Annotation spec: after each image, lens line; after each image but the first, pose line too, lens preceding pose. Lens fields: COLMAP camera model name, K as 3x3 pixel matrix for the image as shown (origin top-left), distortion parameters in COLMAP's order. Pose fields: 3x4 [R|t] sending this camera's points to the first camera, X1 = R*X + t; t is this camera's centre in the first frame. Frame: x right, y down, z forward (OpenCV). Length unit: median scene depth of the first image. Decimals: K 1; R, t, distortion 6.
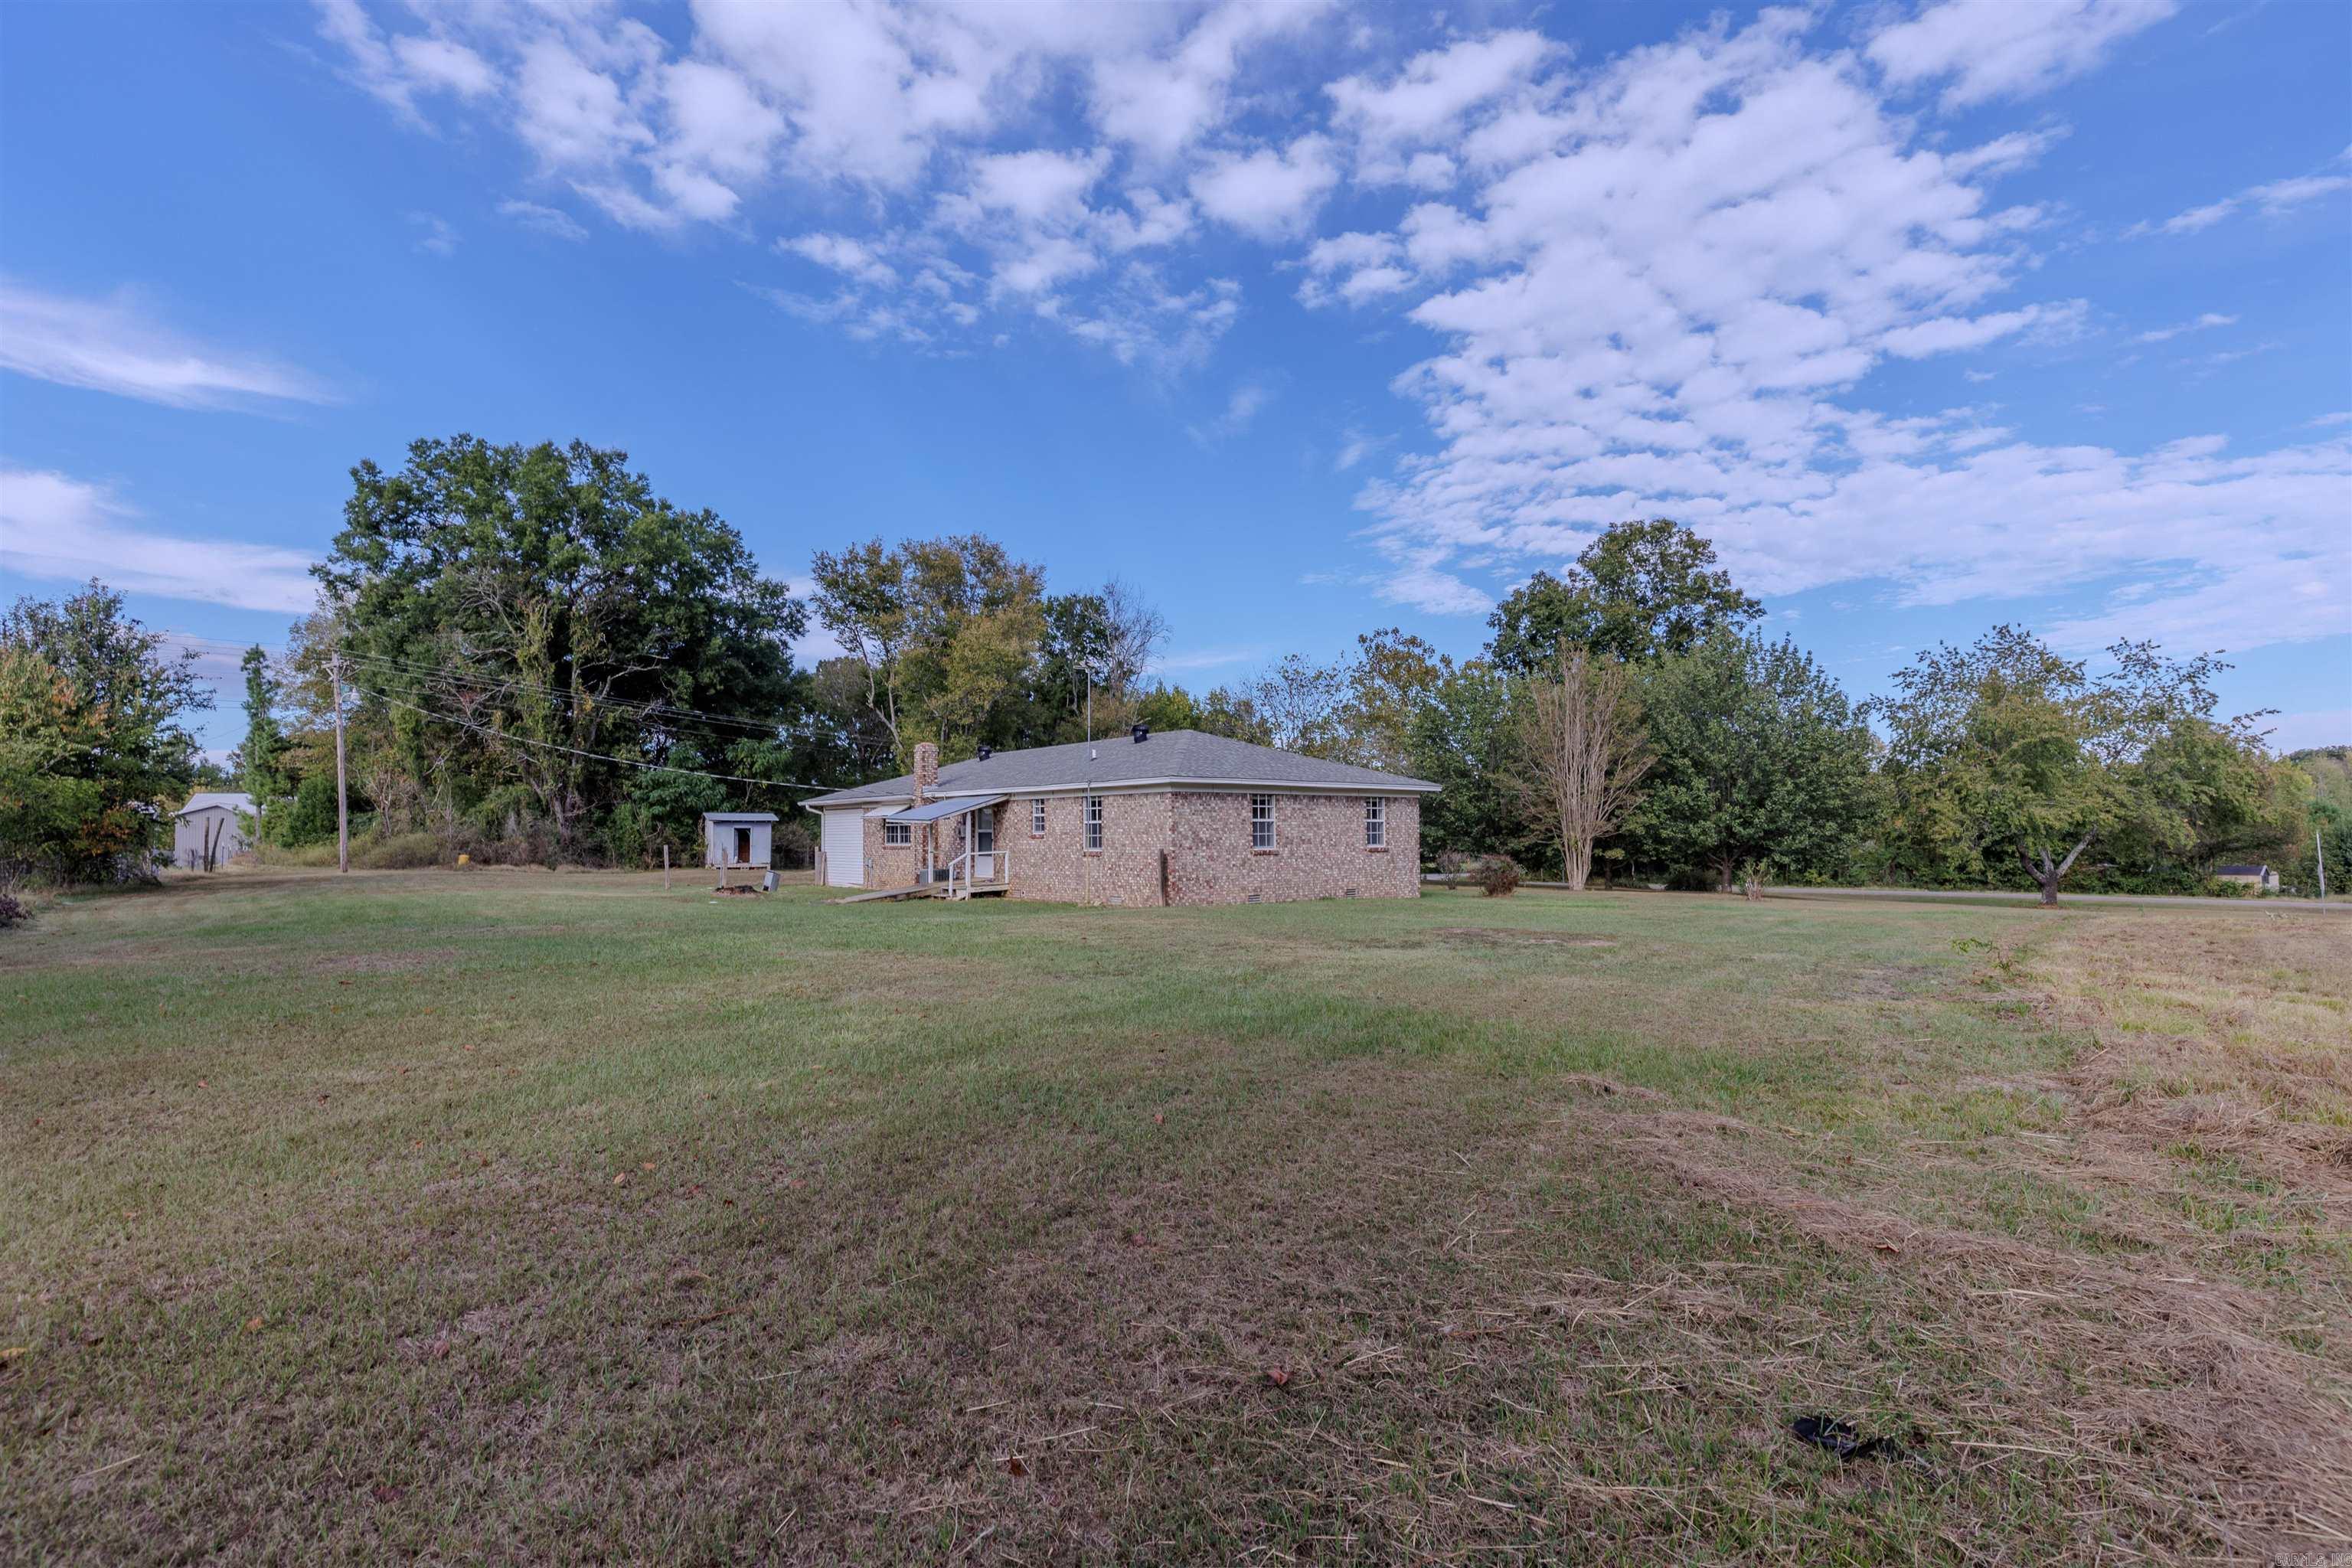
lens RADIAL K [[1074.2, 0, 1171.6], [0, 1074.2, 794.8], [0, 0, 1]] dist [0.006264, -0.001295]
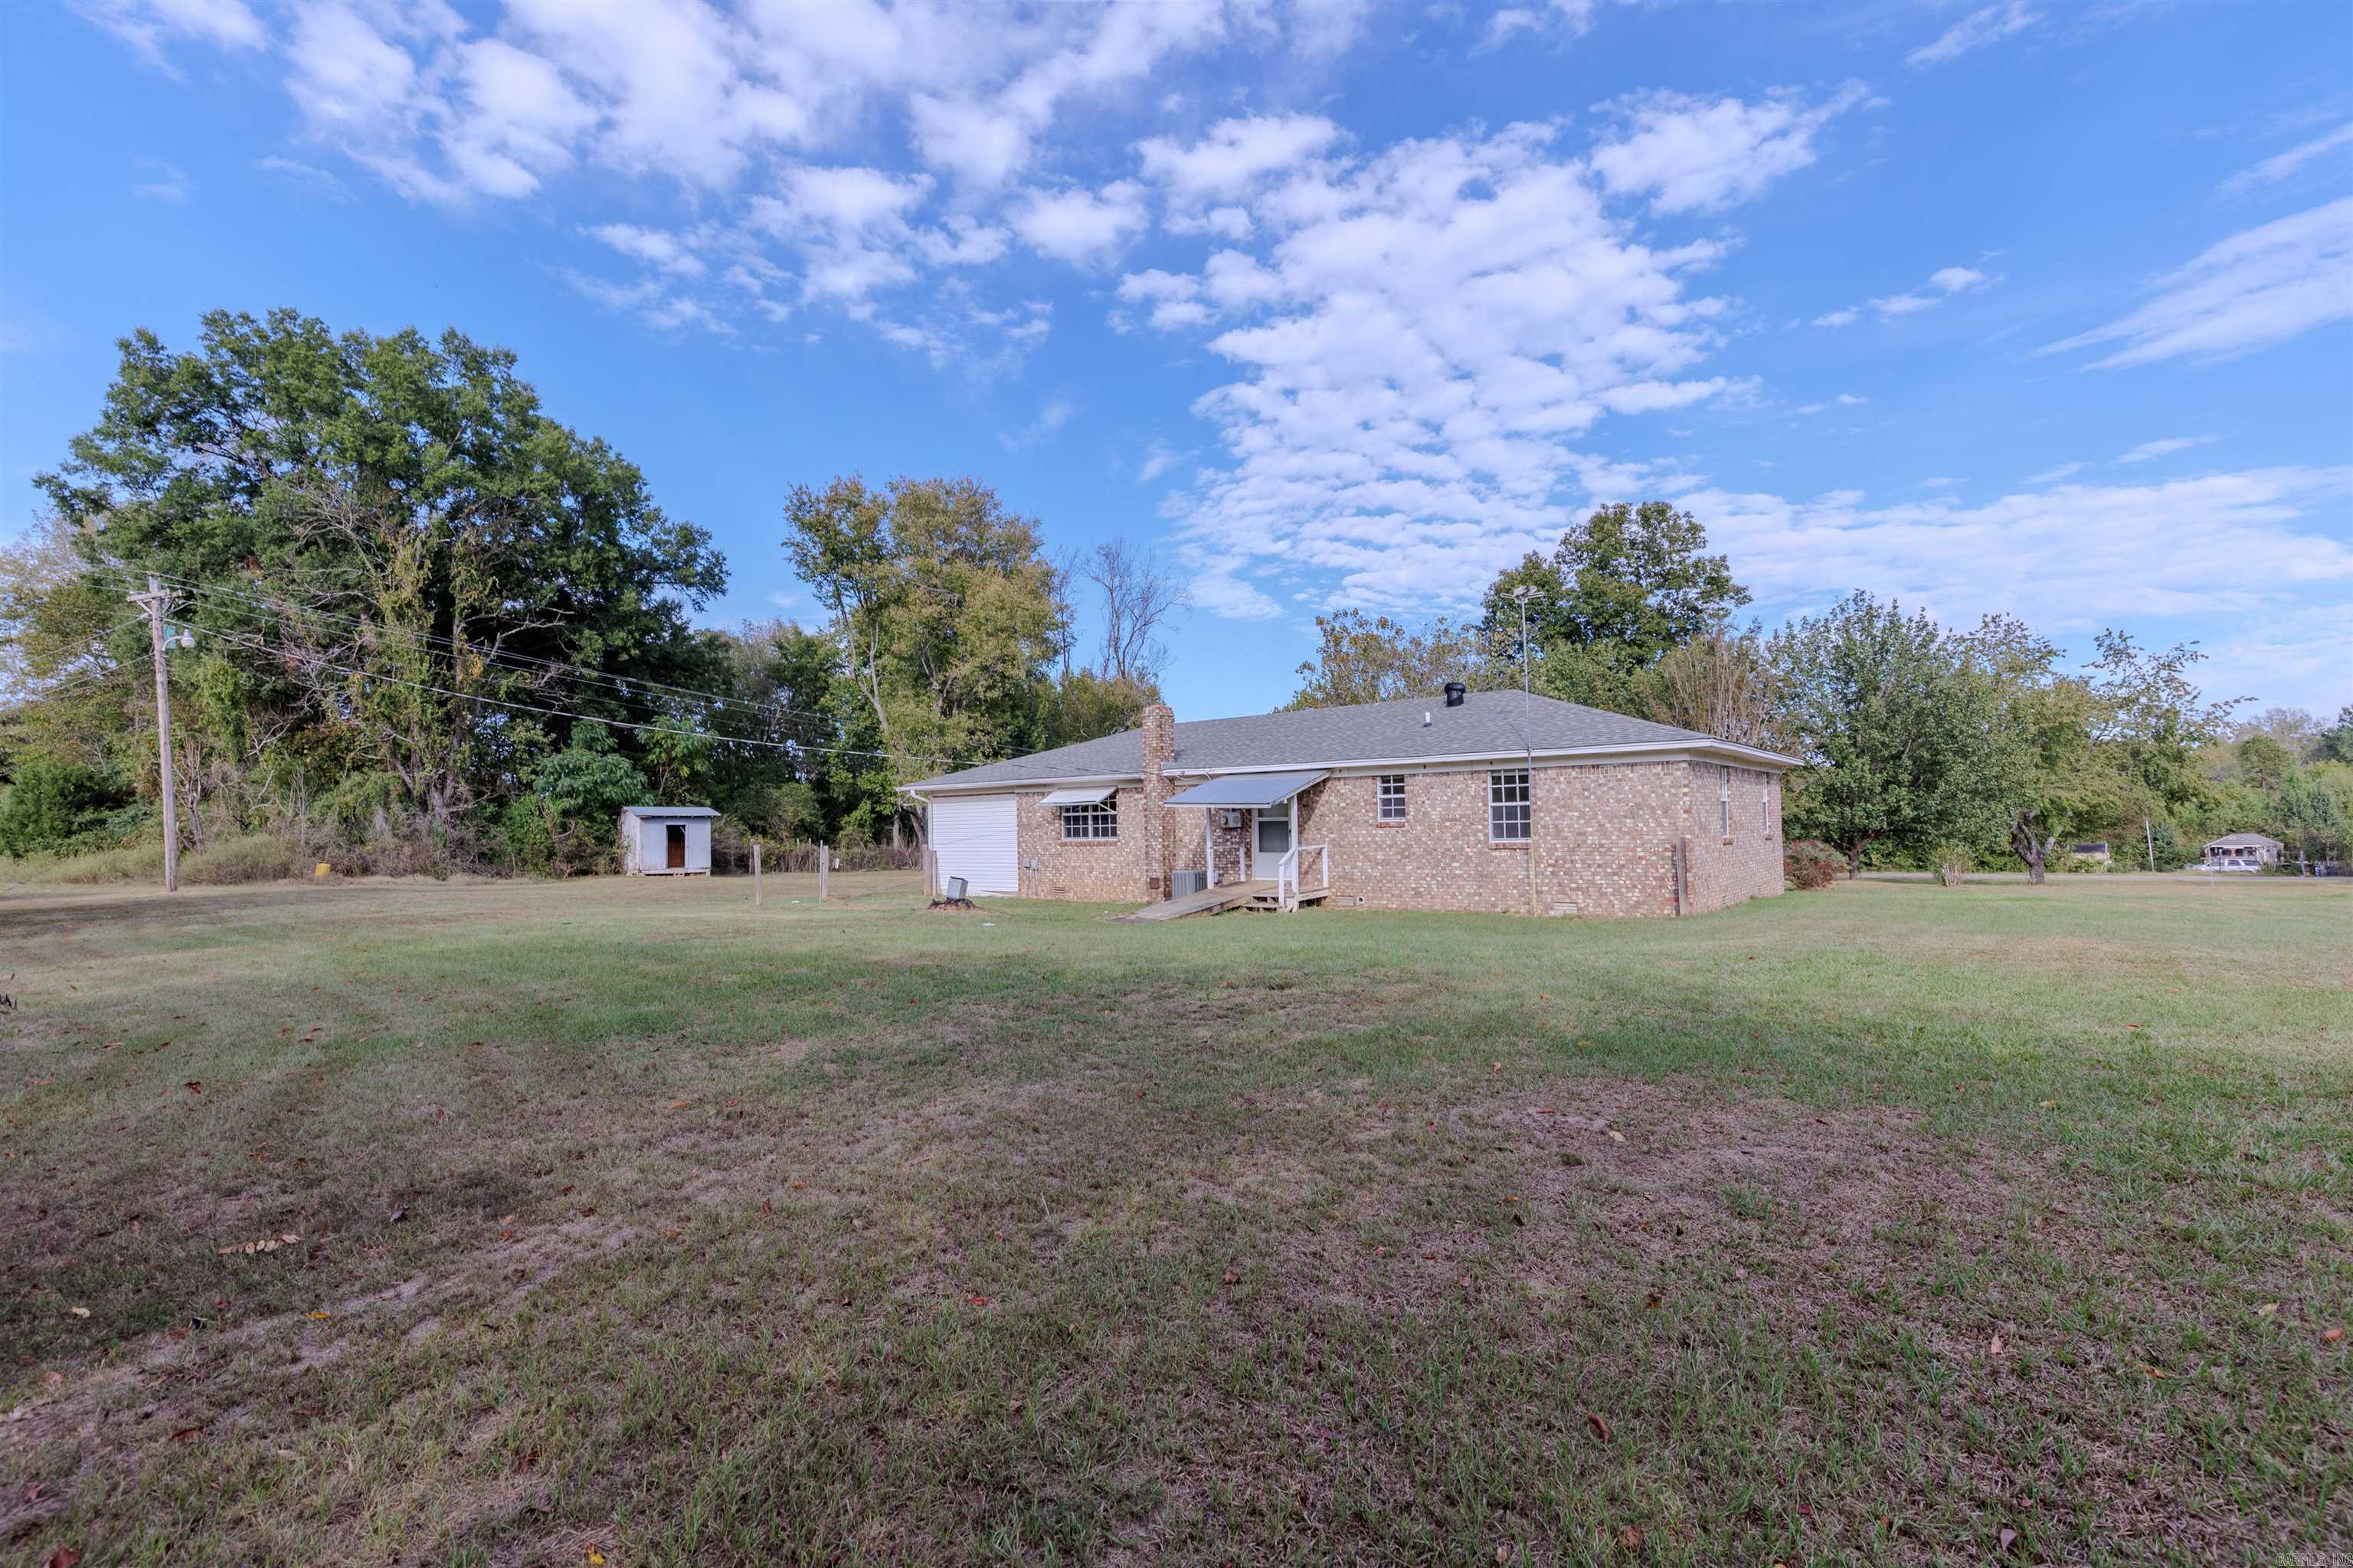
lens RADIAL K [[1074.7, 0, 1179.5], [0, 1074.7, 786.3], [0, 0, 1]] dist [0.006264, -0.001295]
pose [[0.980234, -0.004076, 0.197798, -0.197671], [0.004701, 0.999985, -0.002693, 0.006177], [-0.197785, 0.003570, 0.980239, 0.135415]]
